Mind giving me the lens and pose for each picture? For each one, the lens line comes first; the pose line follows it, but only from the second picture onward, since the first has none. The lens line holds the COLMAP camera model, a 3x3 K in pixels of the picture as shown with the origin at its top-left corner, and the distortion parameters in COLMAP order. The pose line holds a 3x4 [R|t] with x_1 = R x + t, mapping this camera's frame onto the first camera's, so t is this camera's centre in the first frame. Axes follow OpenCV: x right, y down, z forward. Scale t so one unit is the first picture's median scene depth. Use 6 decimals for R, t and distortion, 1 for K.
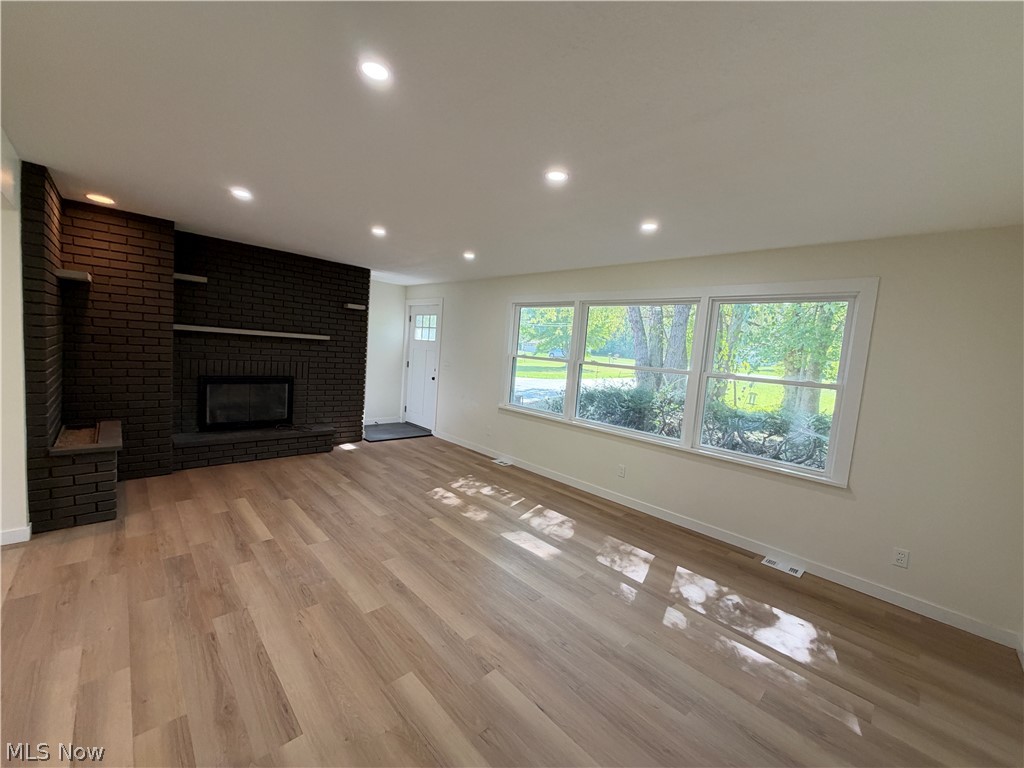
lens RADIAL K [[408.2, 0, 509.5], [0, 408.2, 384.0], [0, 0, 1]] dist [-0.000762, 0.000273]
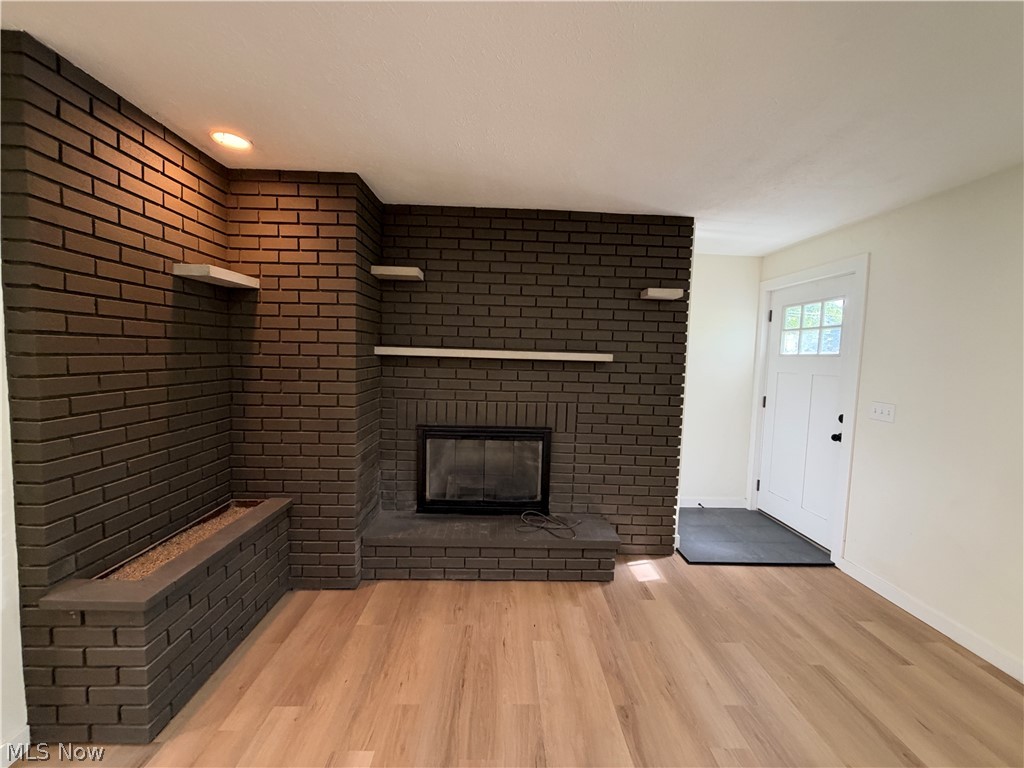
lens RADIAL K [[408.2, 0, 509.5], [0, 408.2, 384.0], [0, 0, 1]] dist [-0.000762, 0.000273]
pose [[0.737357, -0.007054, -0.675466, -0.218428], [-0.031540, 0.998495, -0.044857, -0.060851], [0.674766, 0.054380, 0.736025, 0.624919]]
